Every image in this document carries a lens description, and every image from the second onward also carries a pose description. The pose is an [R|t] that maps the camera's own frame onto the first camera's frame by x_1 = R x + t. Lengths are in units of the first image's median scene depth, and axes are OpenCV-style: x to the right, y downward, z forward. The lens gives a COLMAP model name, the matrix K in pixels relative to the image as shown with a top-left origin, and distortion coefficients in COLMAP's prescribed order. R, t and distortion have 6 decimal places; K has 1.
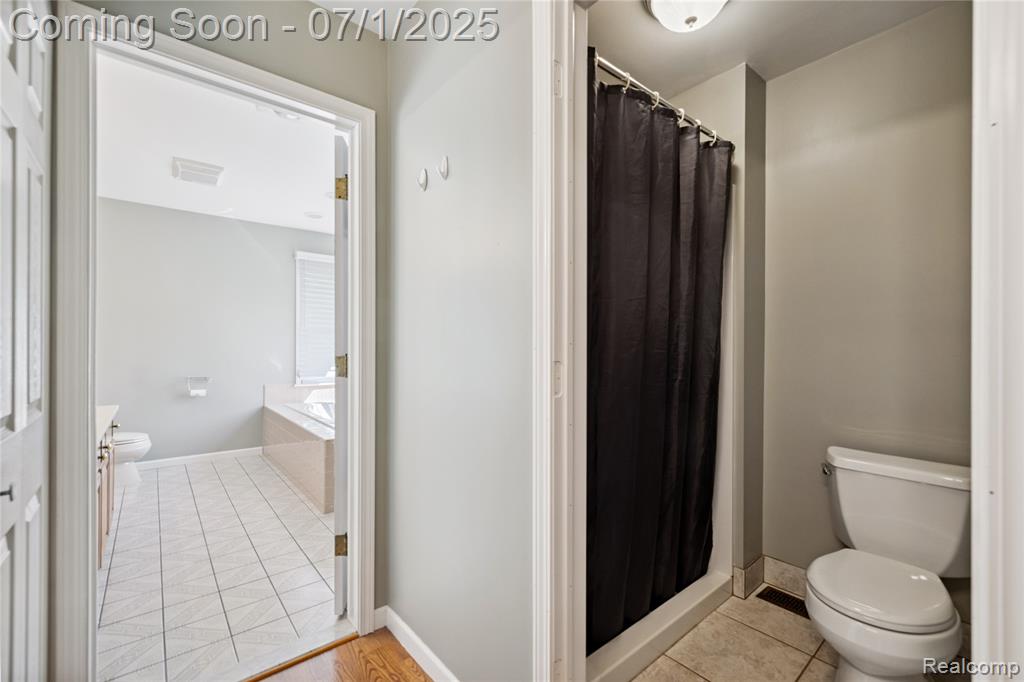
lens RADIAL K [[430.7, 0, 512.8], [0, 430.7, 346.2], [0, 0, 1]] dist [0.001539, 0.000287]
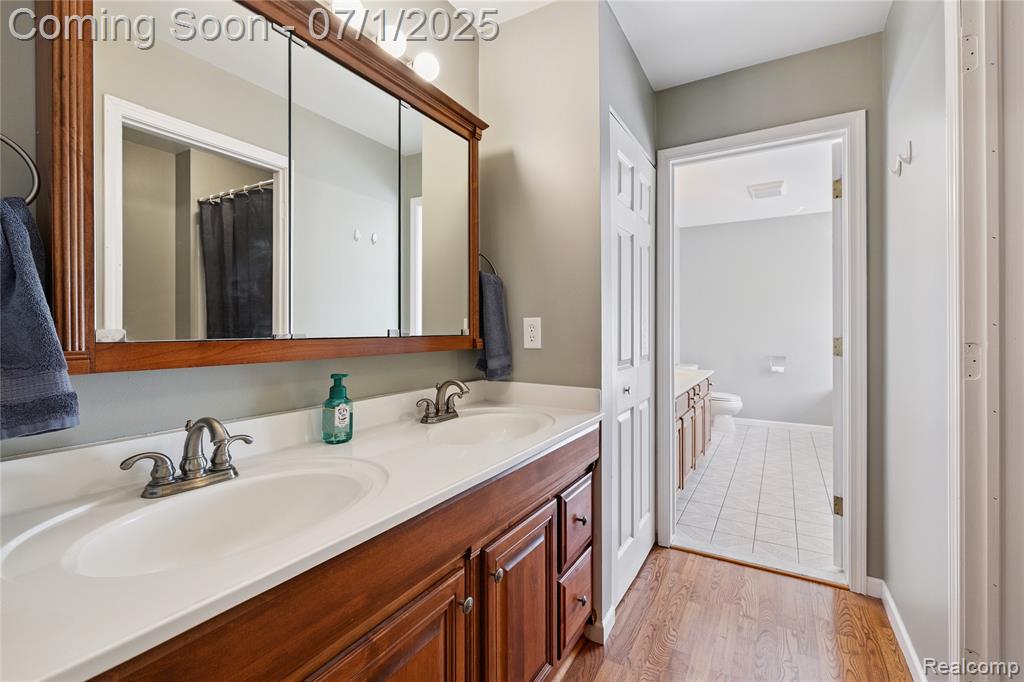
lens RADIAL K [[434.6, 0, 516.2], [0, 434.6, 339.4], [0, 0, 1]] dist [0.000324, 0.000357]
pose [[0.325045, 0.017648, -0.945534, 0.405181], [0.001831, 0.999812, 0.019291, 0.004115], [0.945697, -0.008002, 0.324952, -0.166754]]
